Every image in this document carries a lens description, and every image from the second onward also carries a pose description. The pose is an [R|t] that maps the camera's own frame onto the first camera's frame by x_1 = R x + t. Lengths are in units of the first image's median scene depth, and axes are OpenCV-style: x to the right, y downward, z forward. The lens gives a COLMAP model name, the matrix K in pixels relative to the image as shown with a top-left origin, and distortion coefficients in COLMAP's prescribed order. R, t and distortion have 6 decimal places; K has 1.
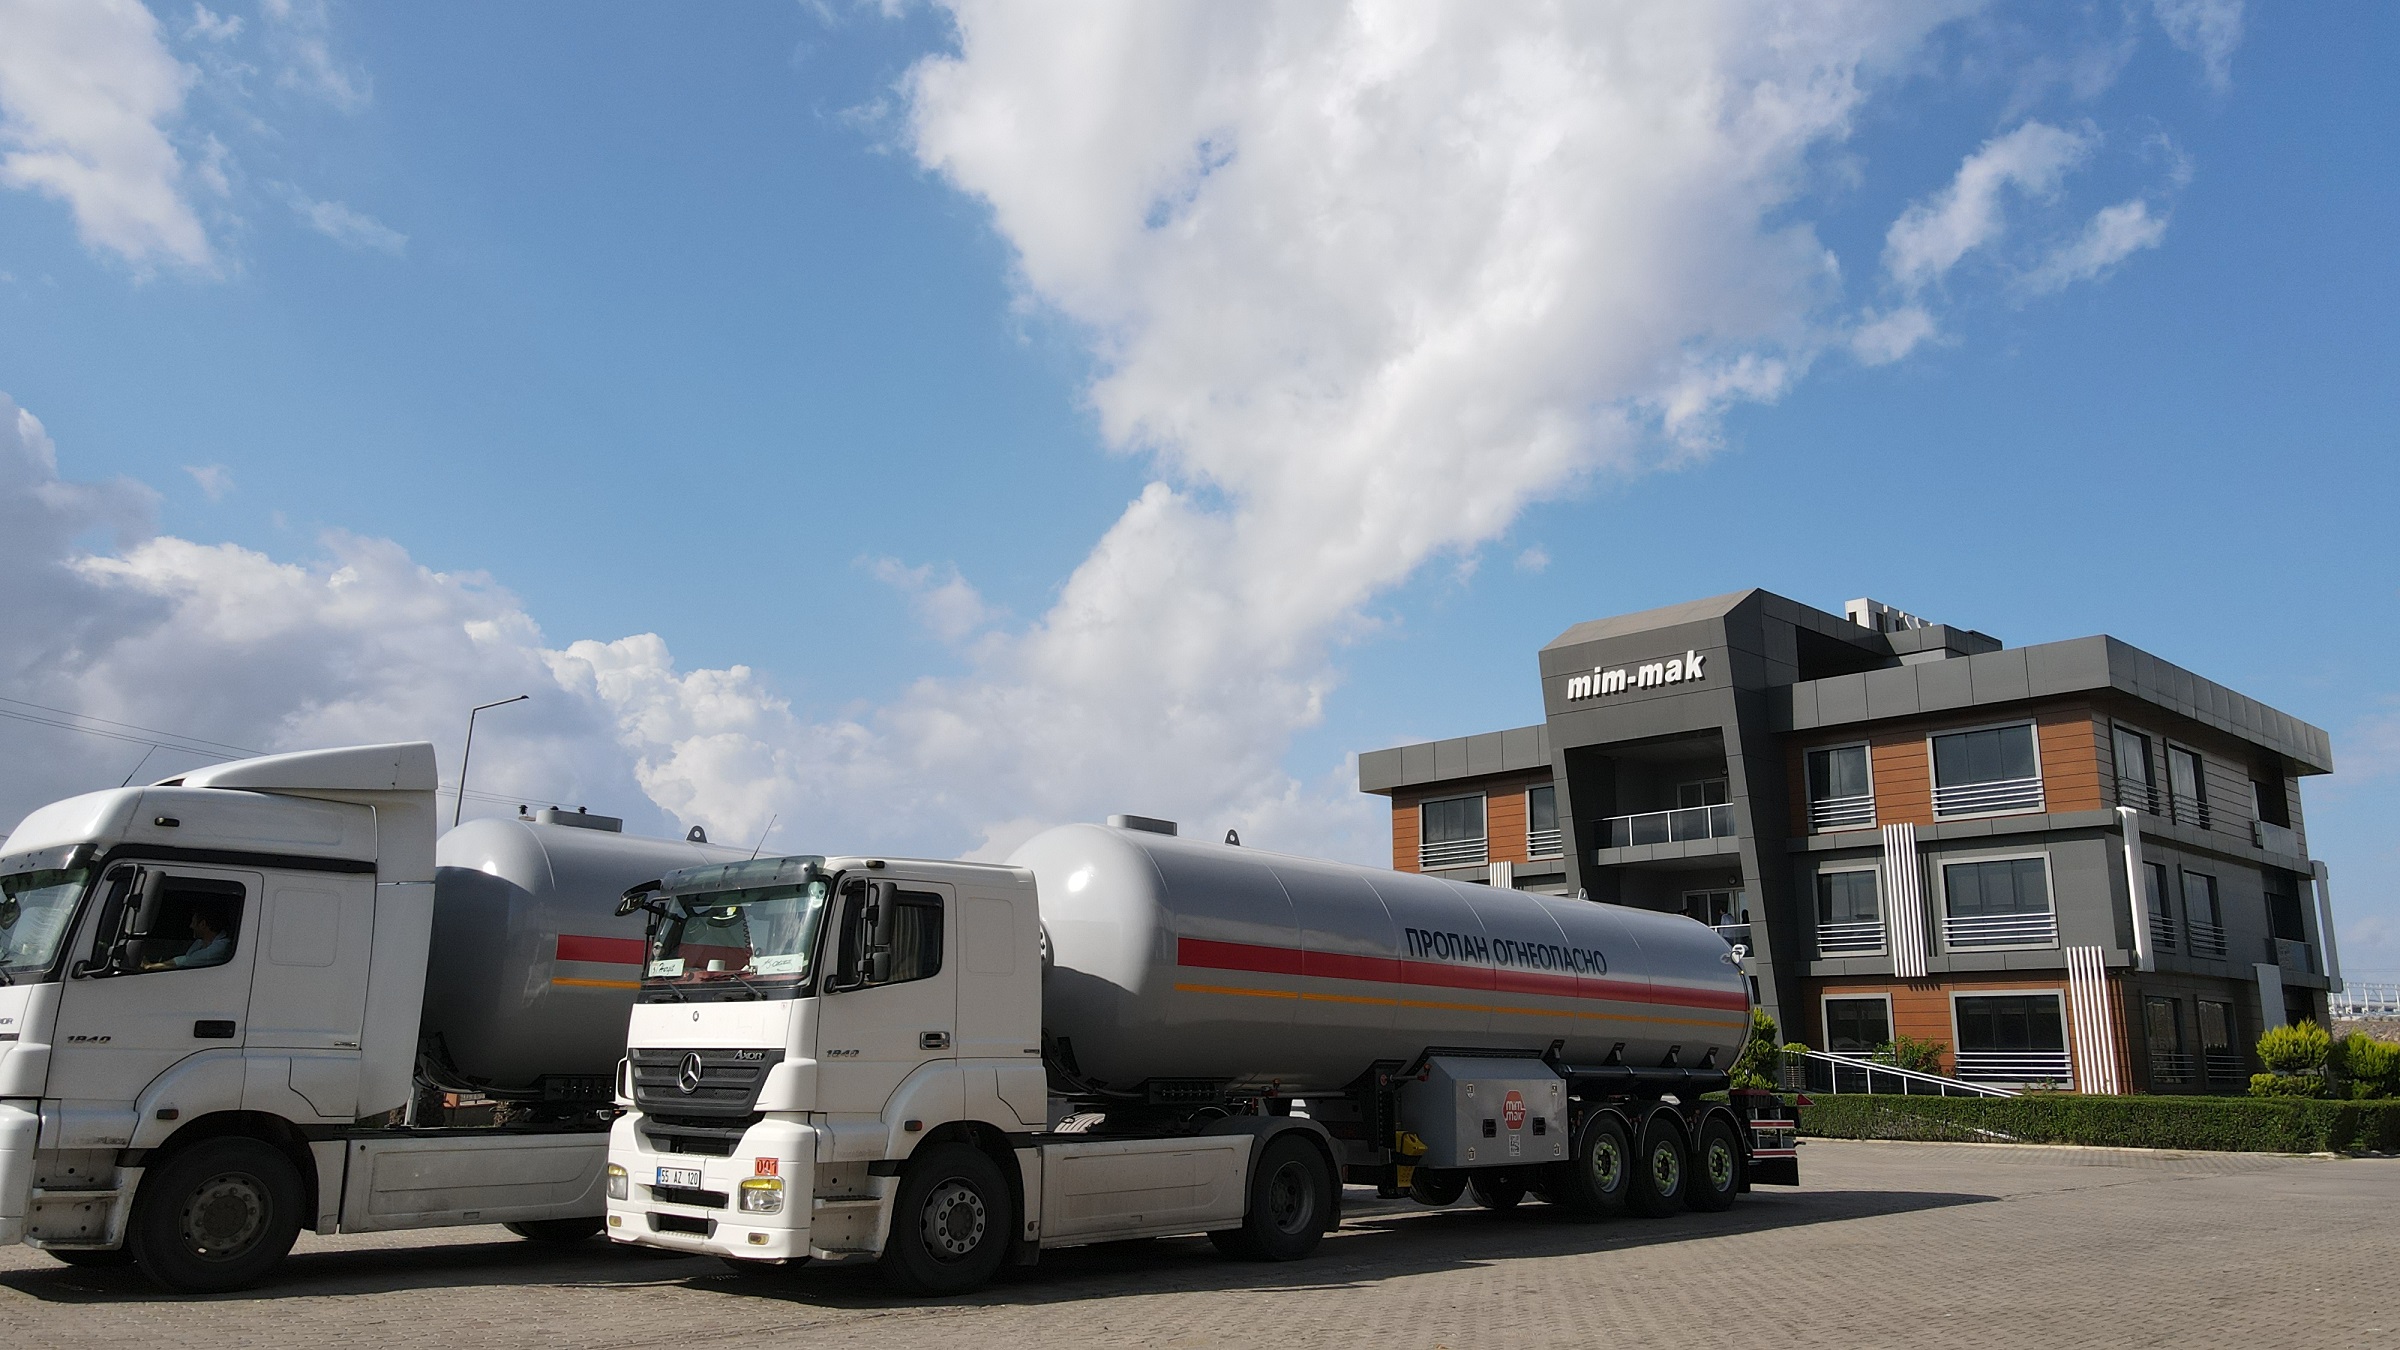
lens RADIAL K [[1759.4, 0, 1257.3], [0, 1759.4, 663.2], [0, 0, 1]] dist [0.002461, 0.004780]
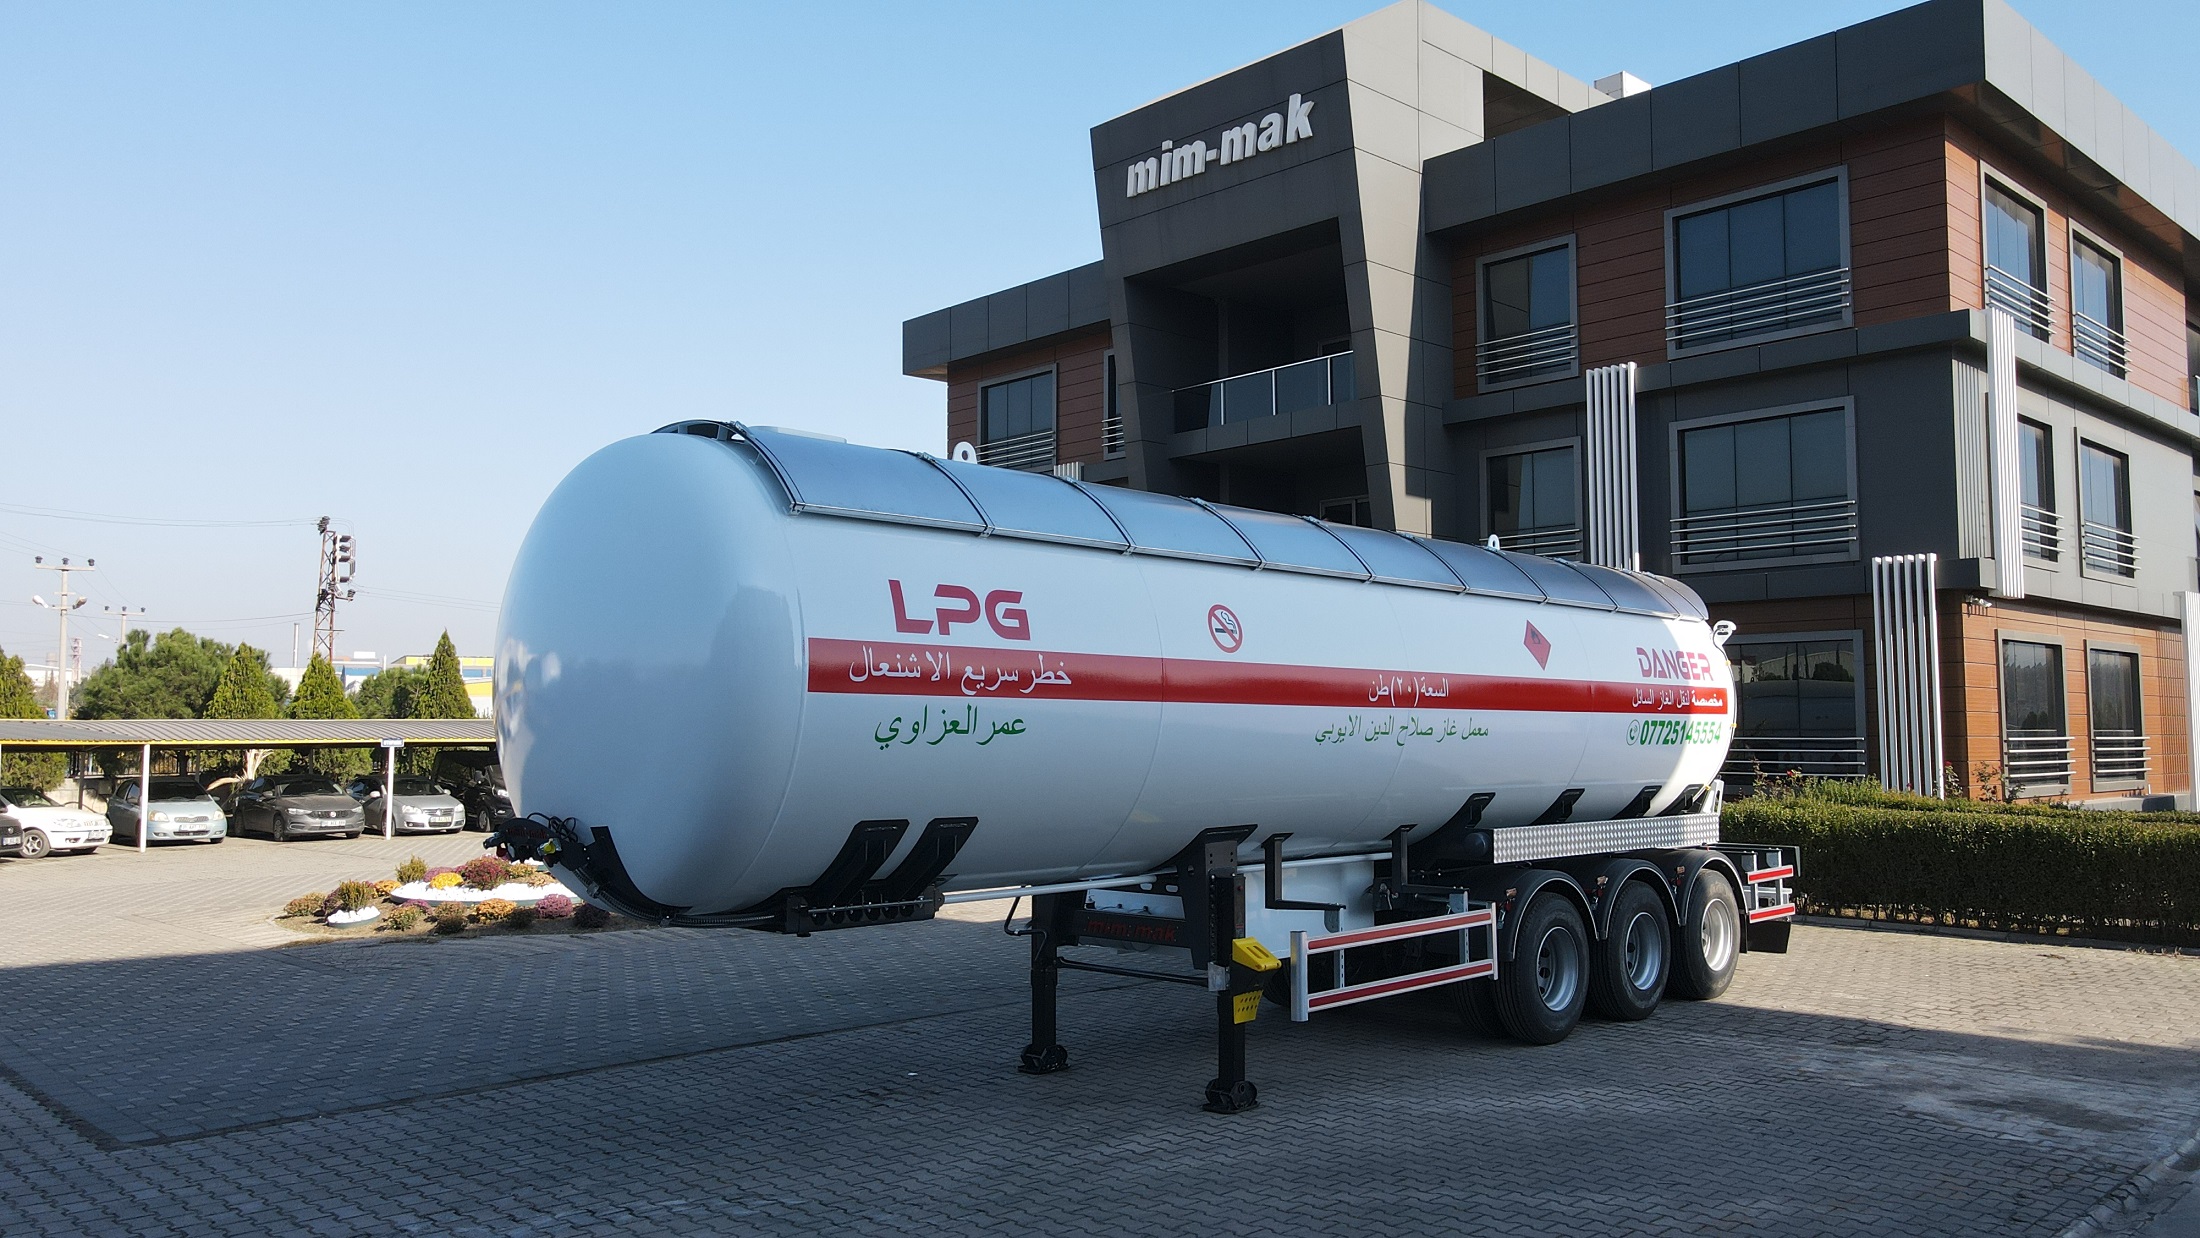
lens RADIAL K [[1613.6, 0, 1130.3], [0, 1613.6, 618.9], [0, 0, 1]] dist [0.001994, 0.005686]
pose [[0.999886, -0.003772, -0.014653, 0.193588], [0.005986, 0.988028, 0.154156, 0.085184], [0.013896, -0.154226, 0.987938, 0.407731]]
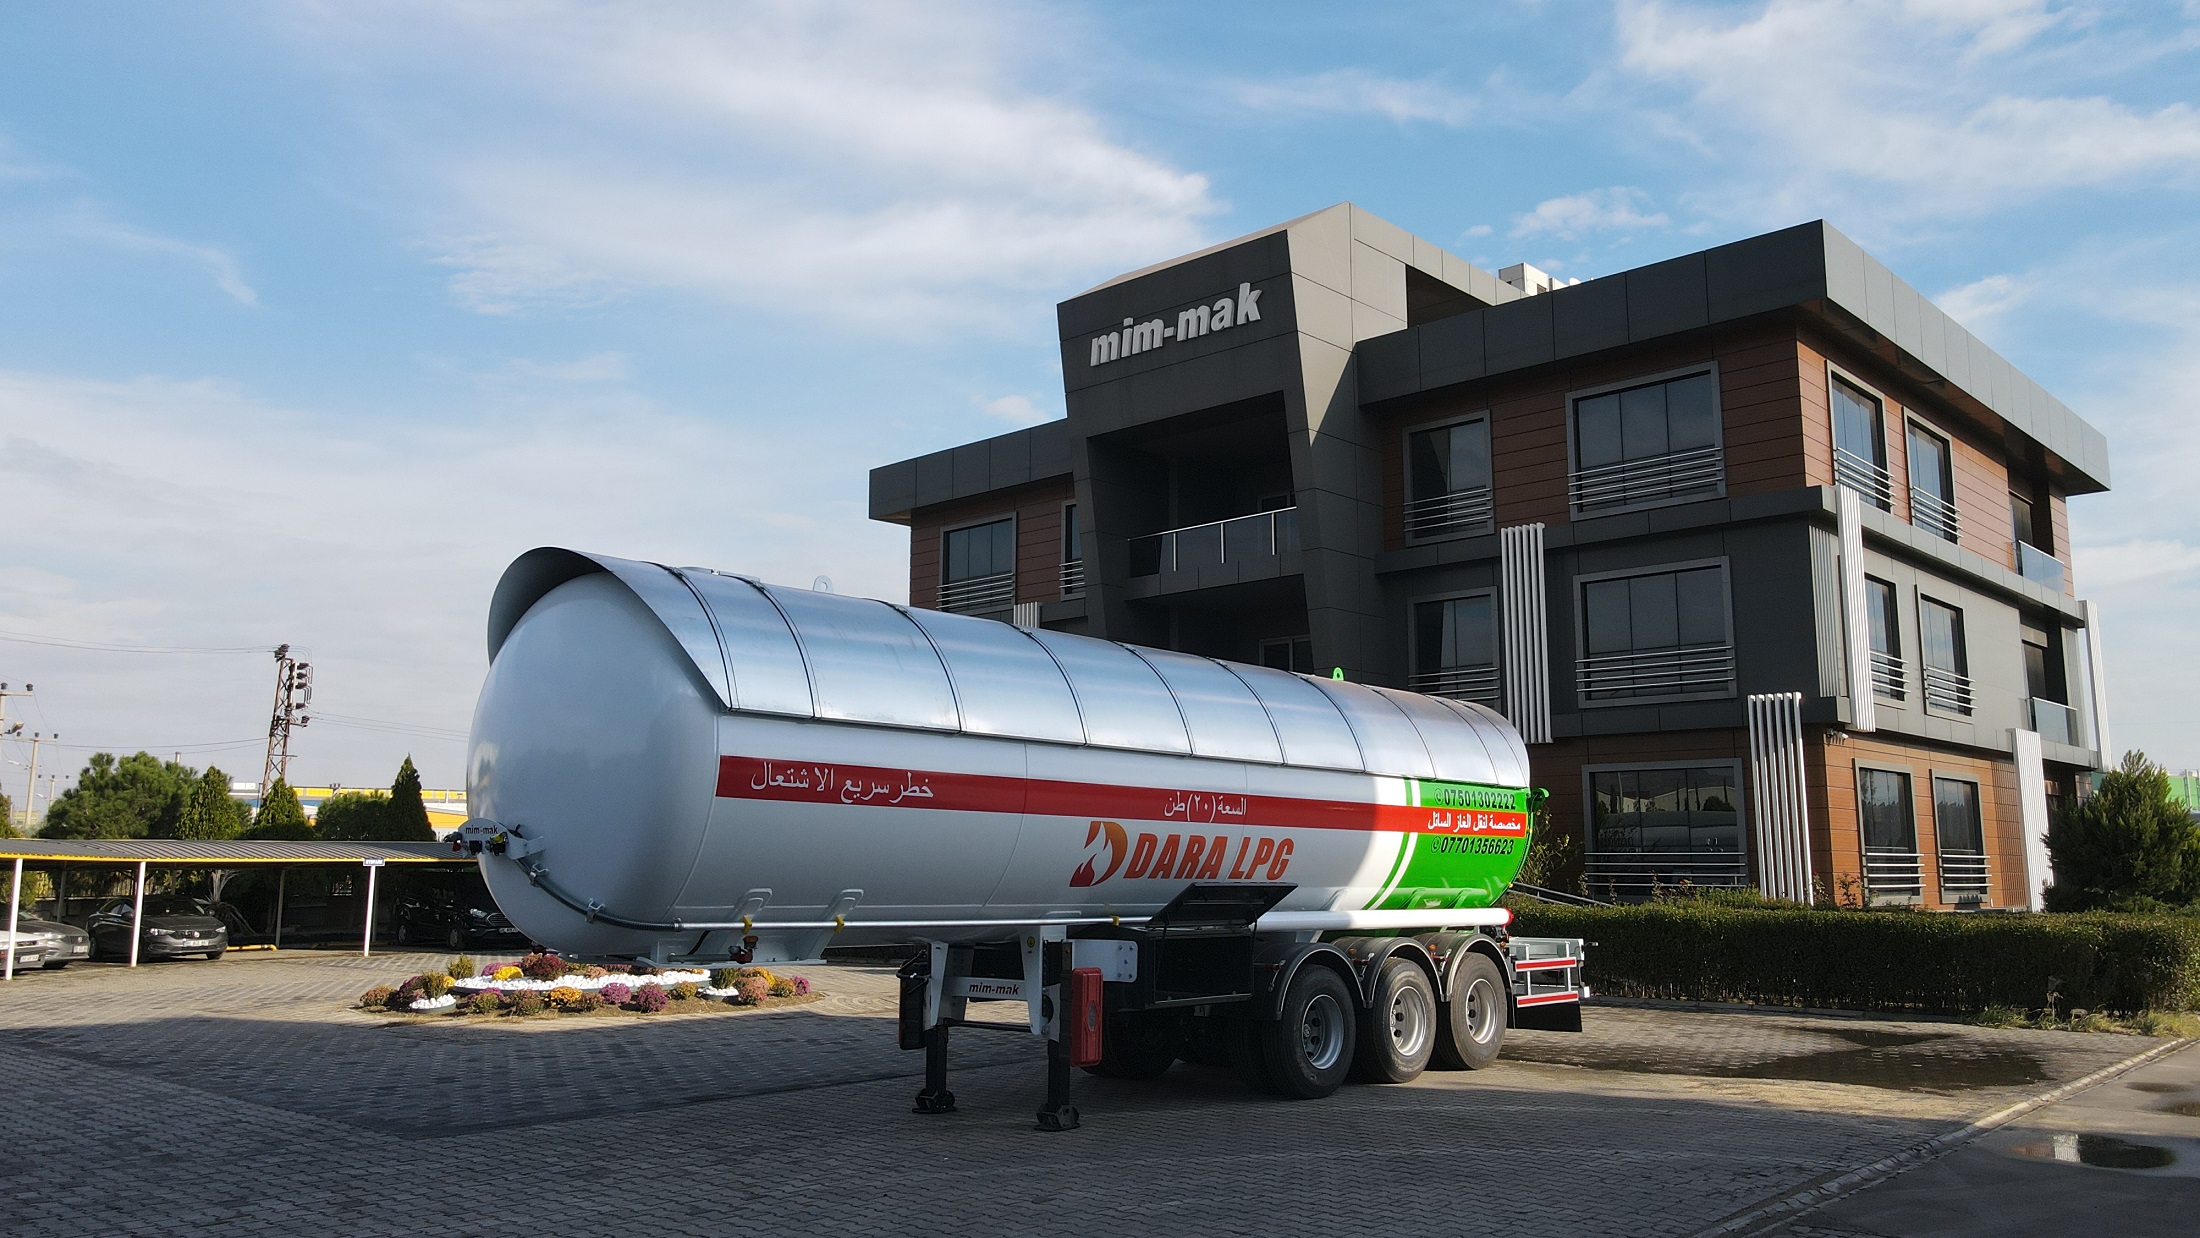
lens RADIAL K [[1612.8, 0, 1152.5], [0, 1612.8, 608.2], [0, 0, 1]] dist [0.002461, 0.004780]
pose [[0.998343, 0.008153, 0.056964, 0.171922], [-0.011727, 0.997964, 0.062698, 0.080500], [-0.056337, -0.063262, 0.996406, 0.350882]]
